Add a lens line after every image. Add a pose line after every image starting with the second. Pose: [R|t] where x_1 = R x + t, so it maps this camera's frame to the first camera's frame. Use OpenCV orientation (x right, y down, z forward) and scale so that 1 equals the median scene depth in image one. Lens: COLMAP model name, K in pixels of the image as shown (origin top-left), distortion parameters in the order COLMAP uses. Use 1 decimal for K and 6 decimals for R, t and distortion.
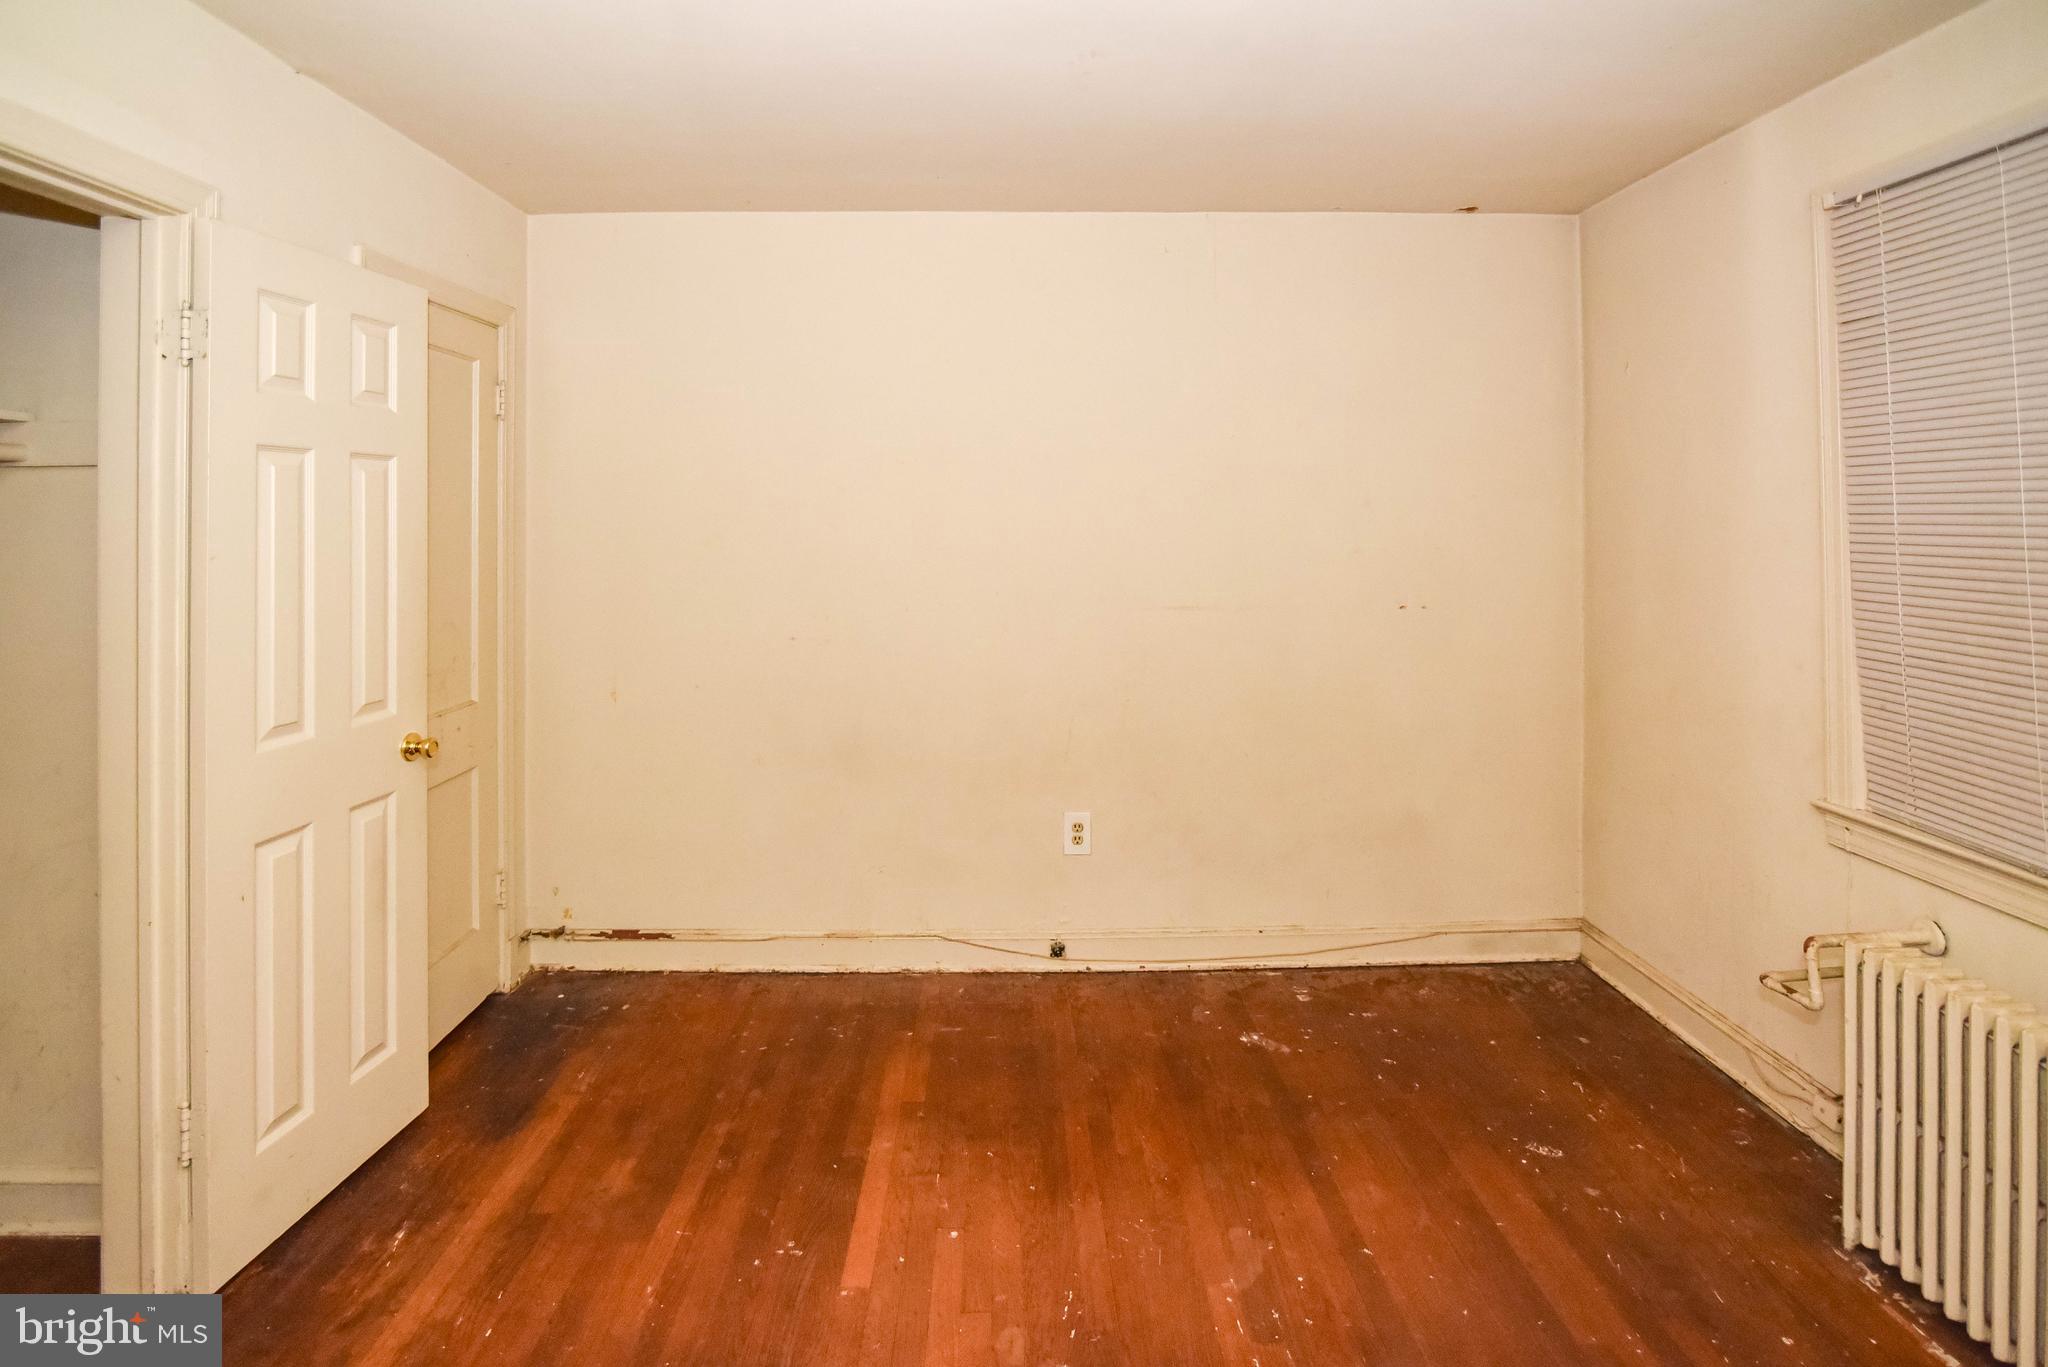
lens RADIAL K [[952.7, 0, 1026.2], [0, 952.7, 542.7], [0, 0, 1]] dist [-0.015780, 0.000405]
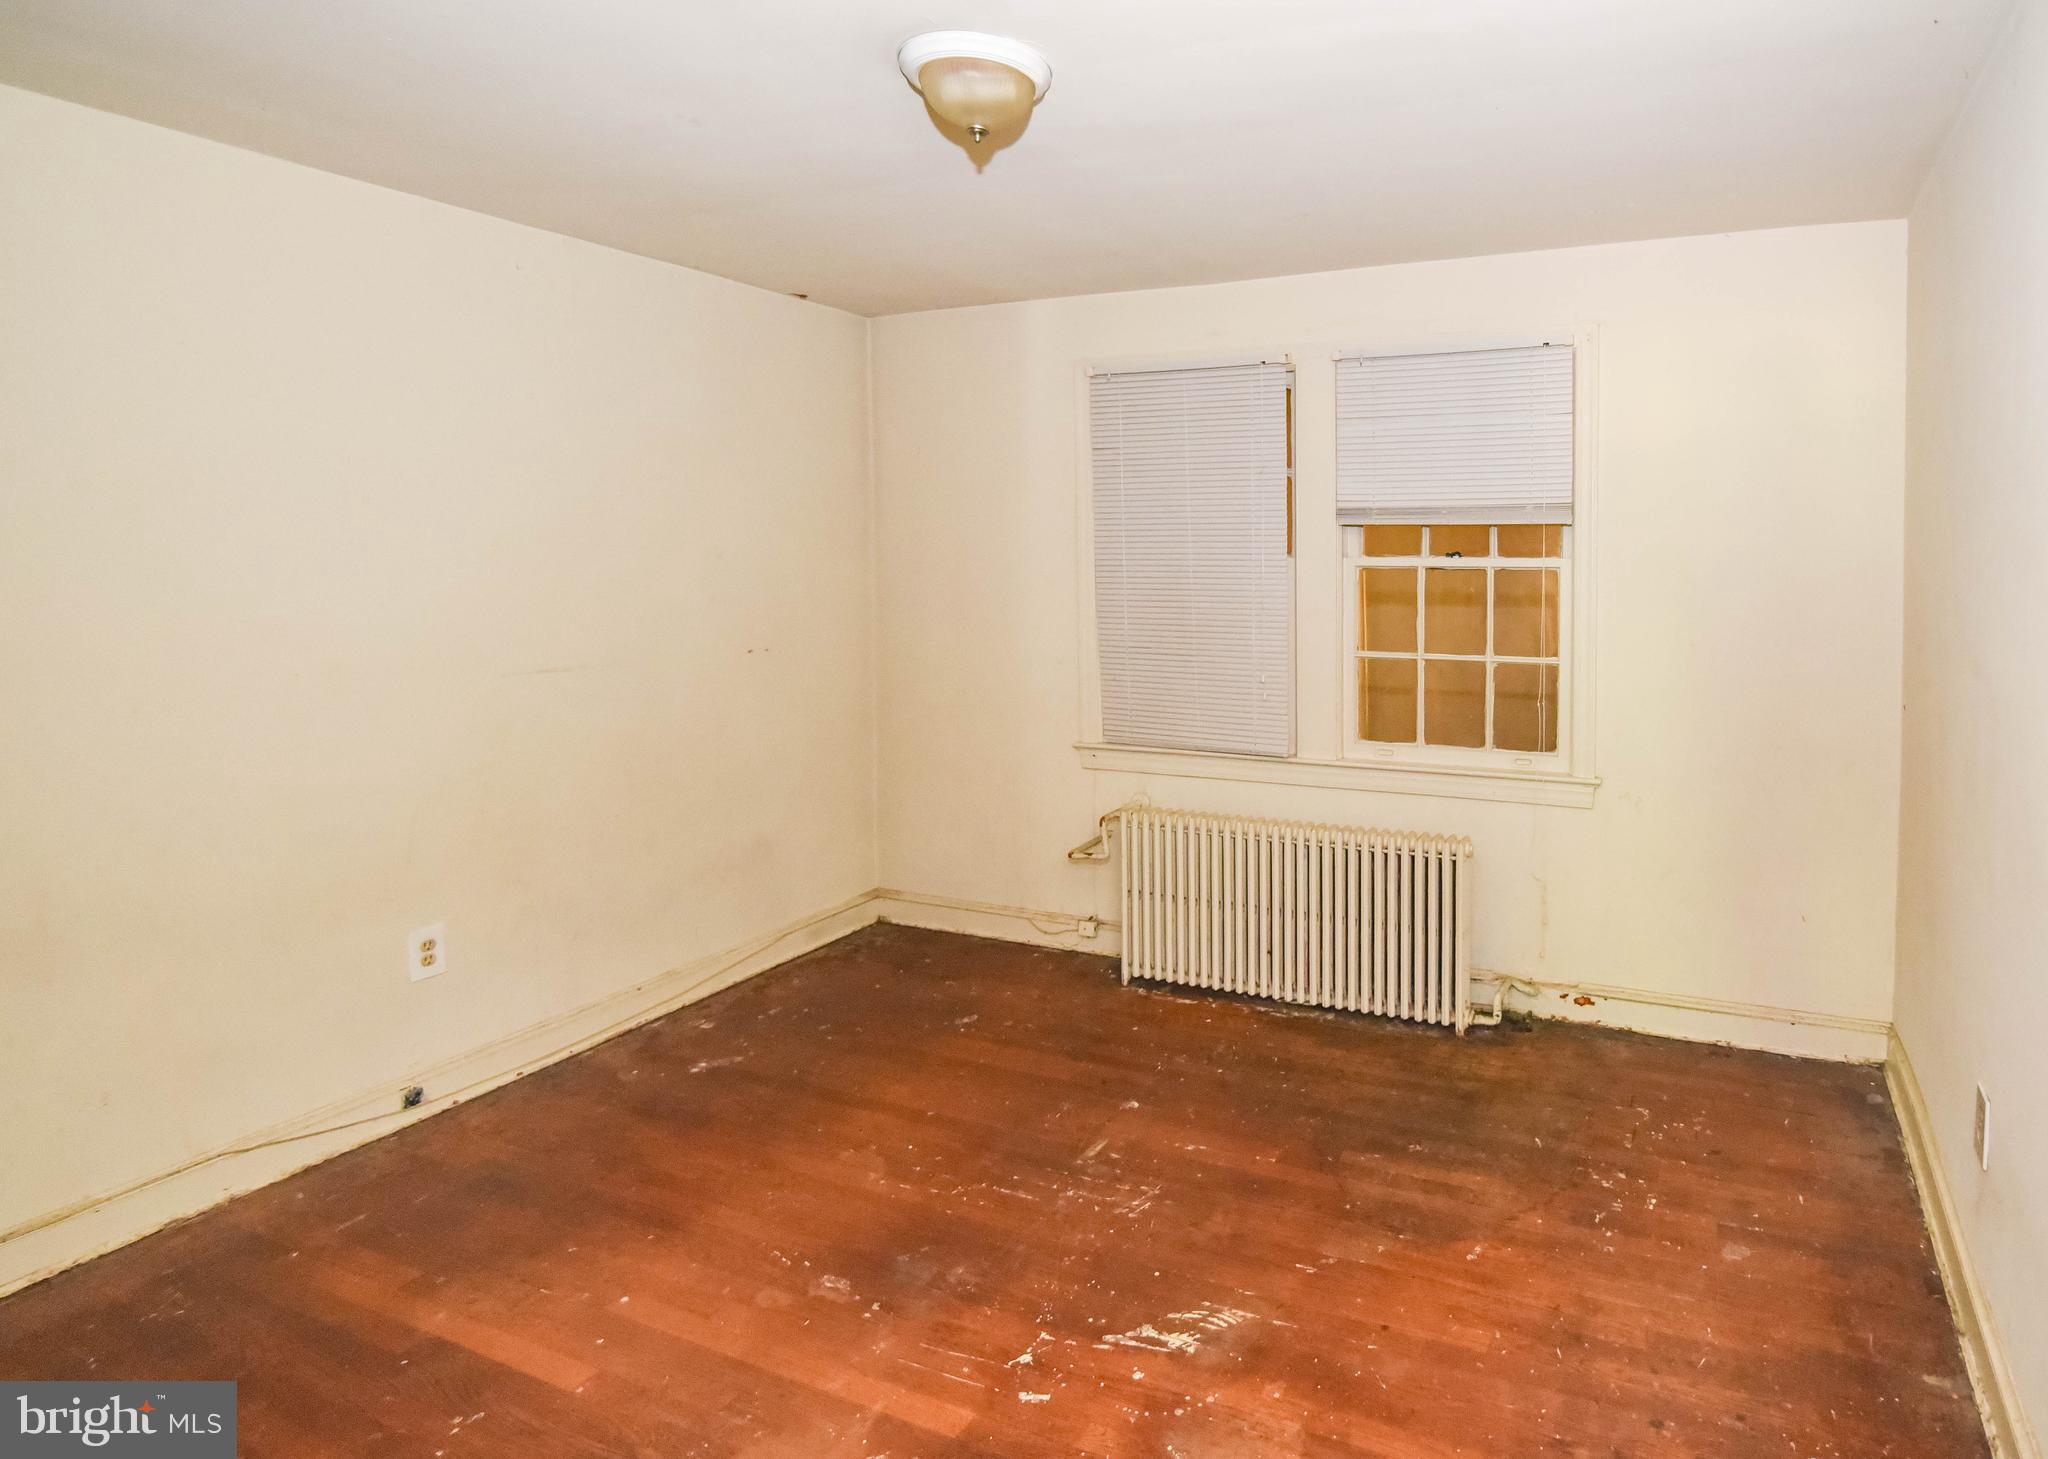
lens RADIAL K [[1337.8, 0, 1026.3], [0, 1337.8, 720.2], [0, 0, 1]] dist [-0.003362, -0.001961]
pose [[0.485214, -0.109726, 0.867484, -0.888810], [0.027778, 0.993529, 0.110132, -0.015723], [-0.873954, -0.029341, 0.485122, -0.031002]]
